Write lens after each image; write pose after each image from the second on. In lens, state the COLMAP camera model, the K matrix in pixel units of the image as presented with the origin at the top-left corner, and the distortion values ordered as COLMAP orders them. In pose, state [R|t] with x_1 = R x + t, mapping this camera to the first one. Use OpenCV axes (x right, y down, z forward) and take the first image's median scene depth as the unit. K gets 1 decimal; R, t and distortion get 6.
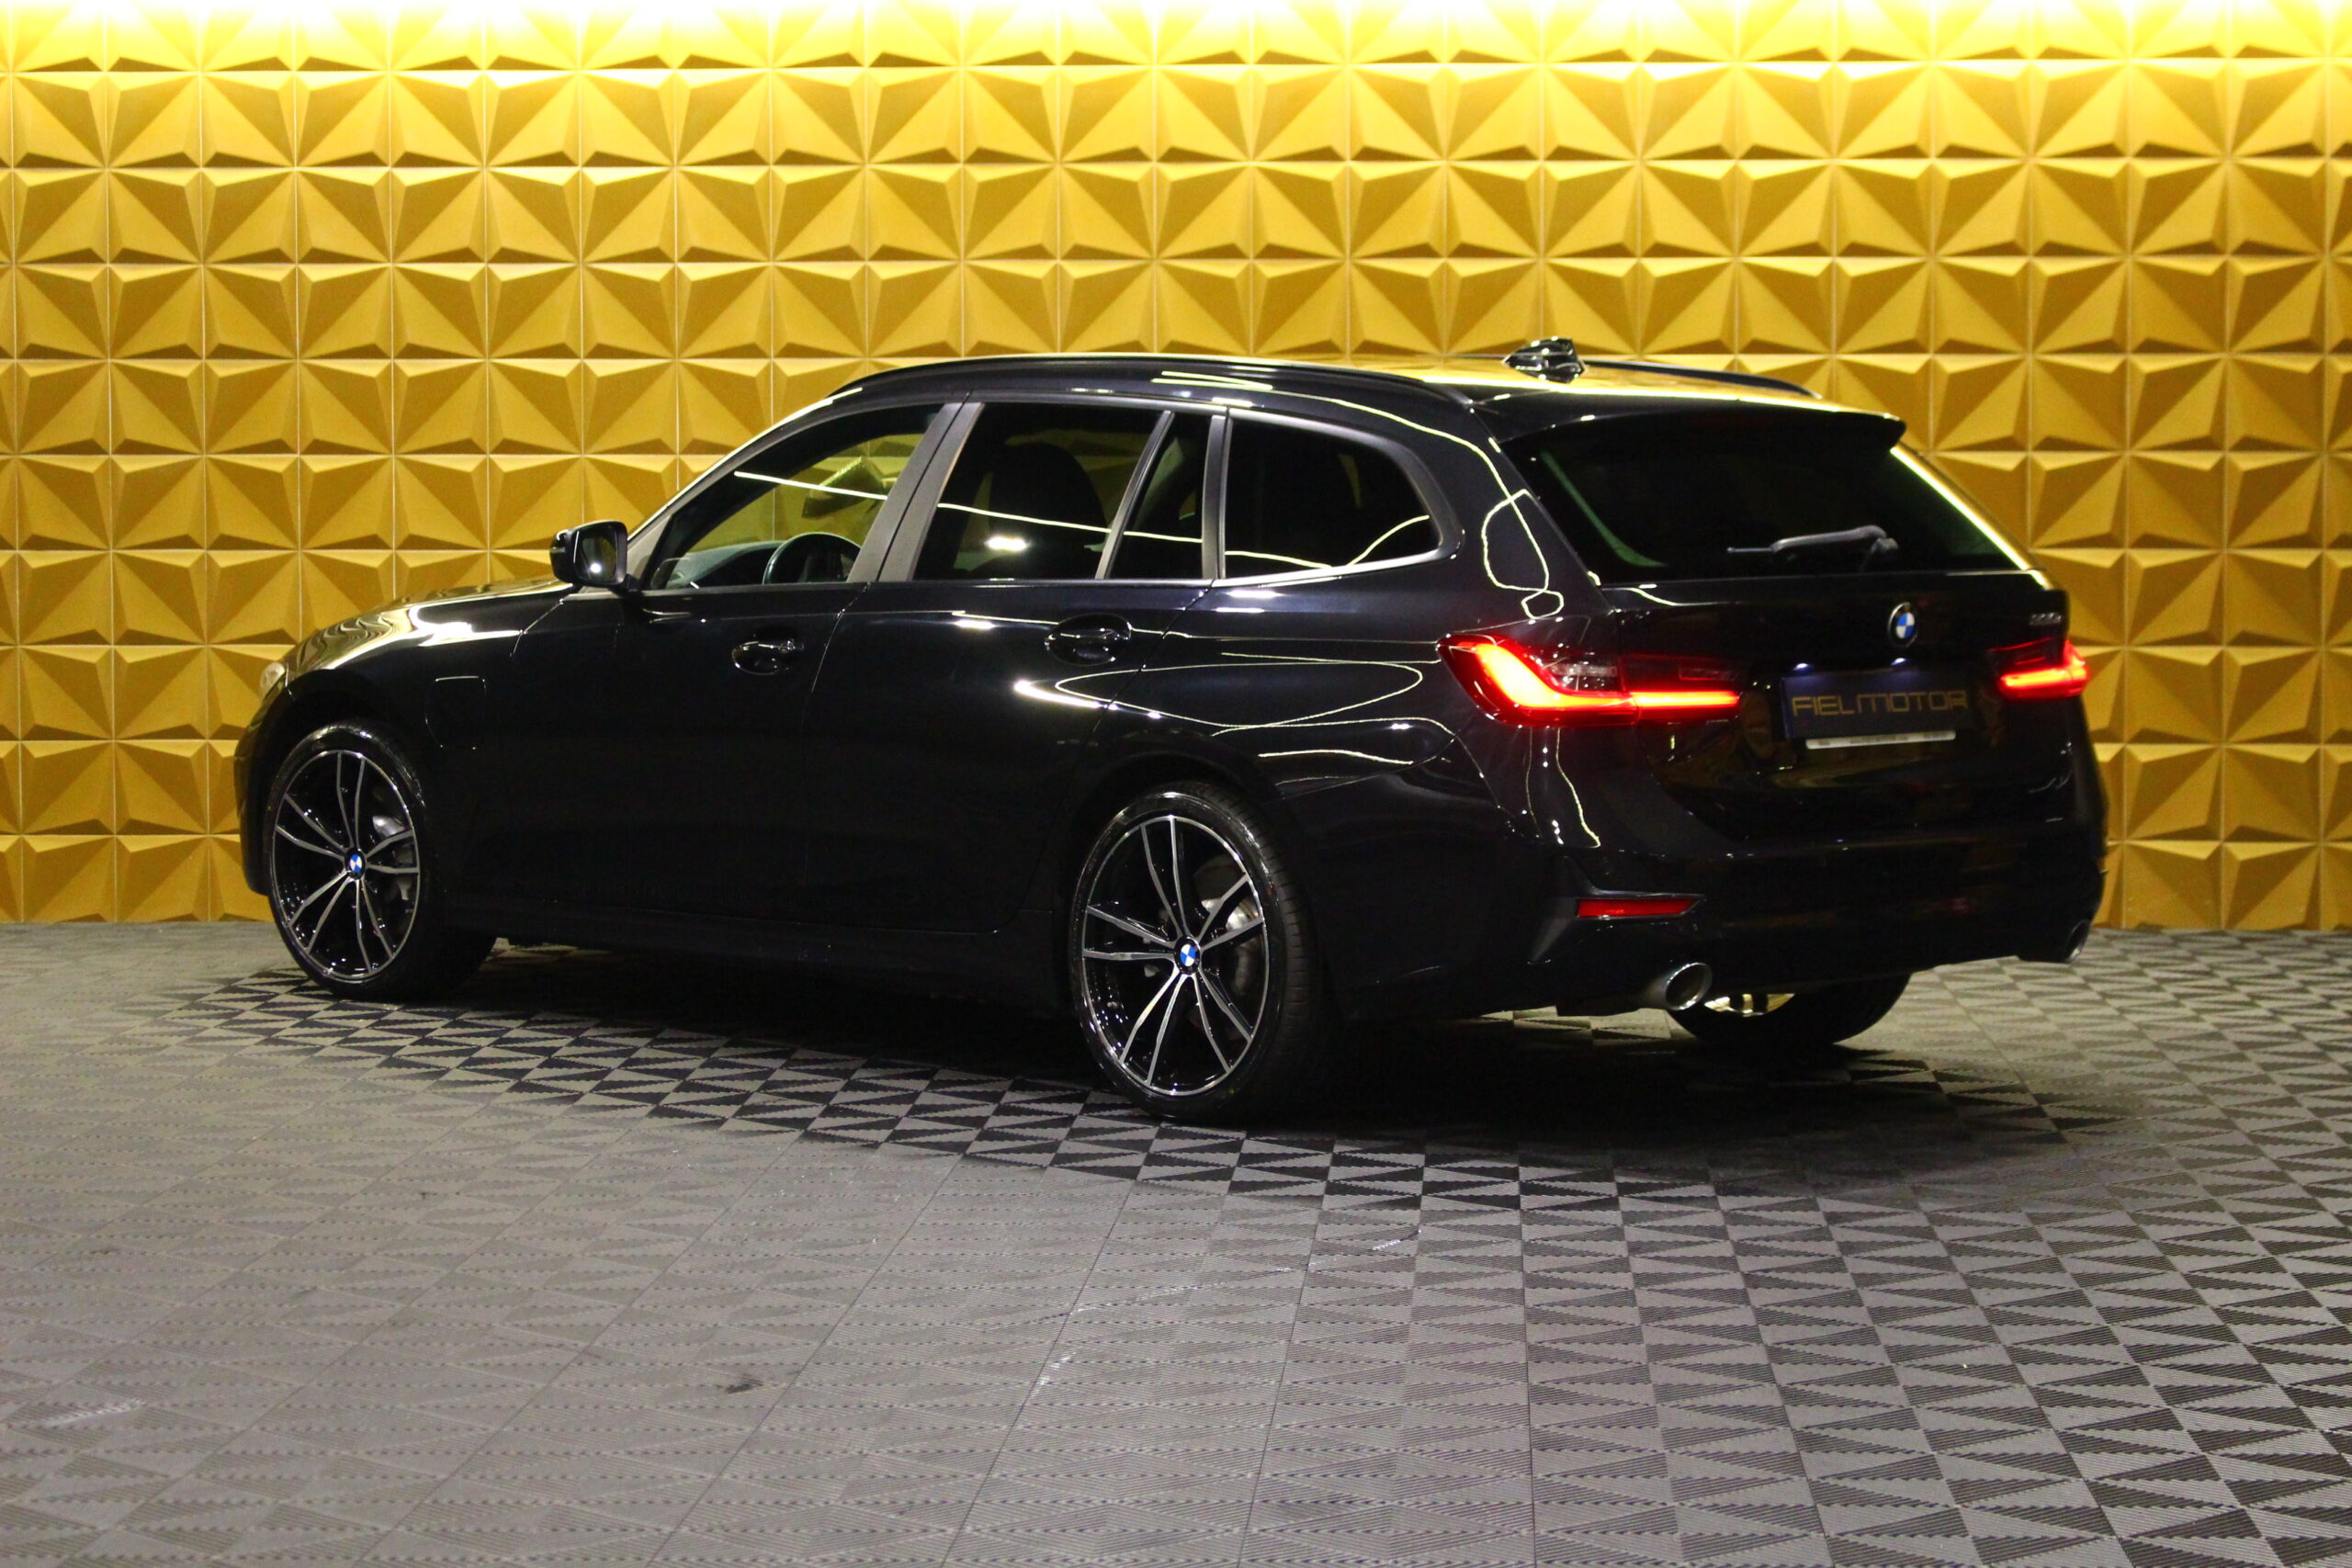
lens RADIAL K [[5003.9, 0, 1186.7], [0, 5003.9, 795.5], [0, 0, 1]] dist [0.056085, 0.000000]
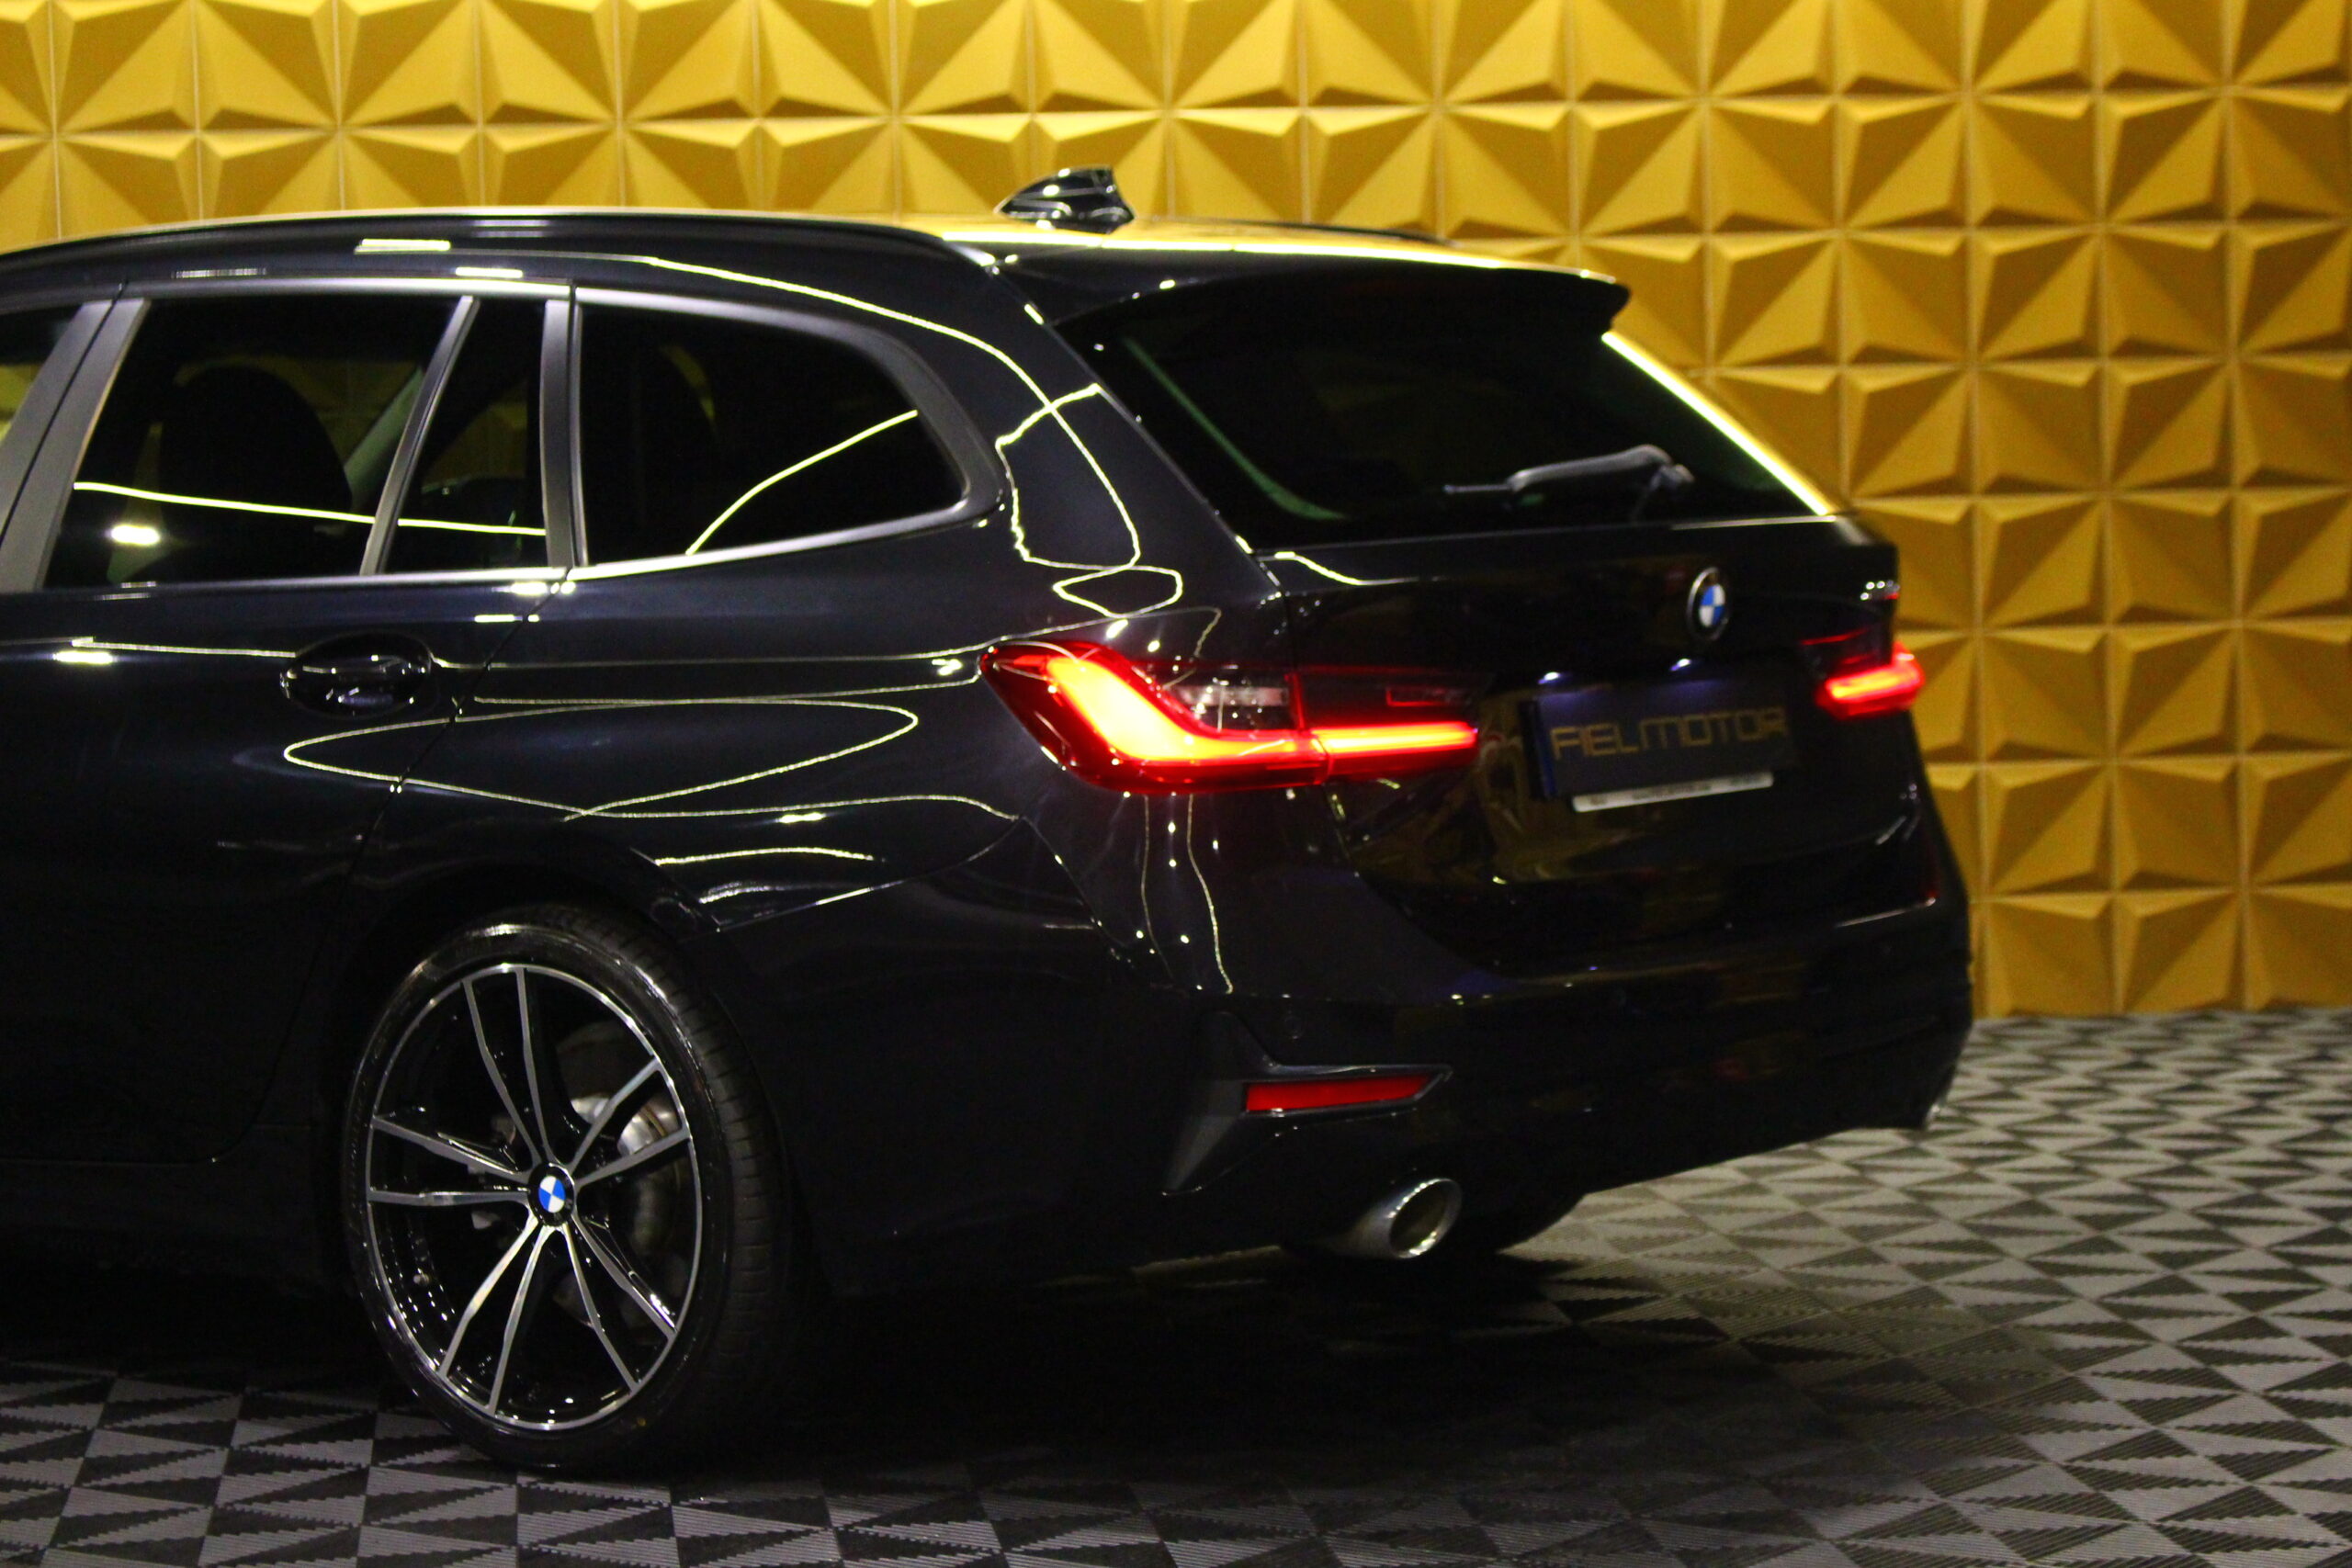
lens RADIAL K [[5584.4, 0, 1195.4], [0, 5584.4, 769.2], [0, 0, 1]] dist [0.068941, 0.000000]
pose [[0.985128, -0.037624, 0.167651, -0.033176], [0.039768, 0.999164, -0.009450, -0.009279], [-0.167155, 0.015976, 0.985801, 0.314788]]
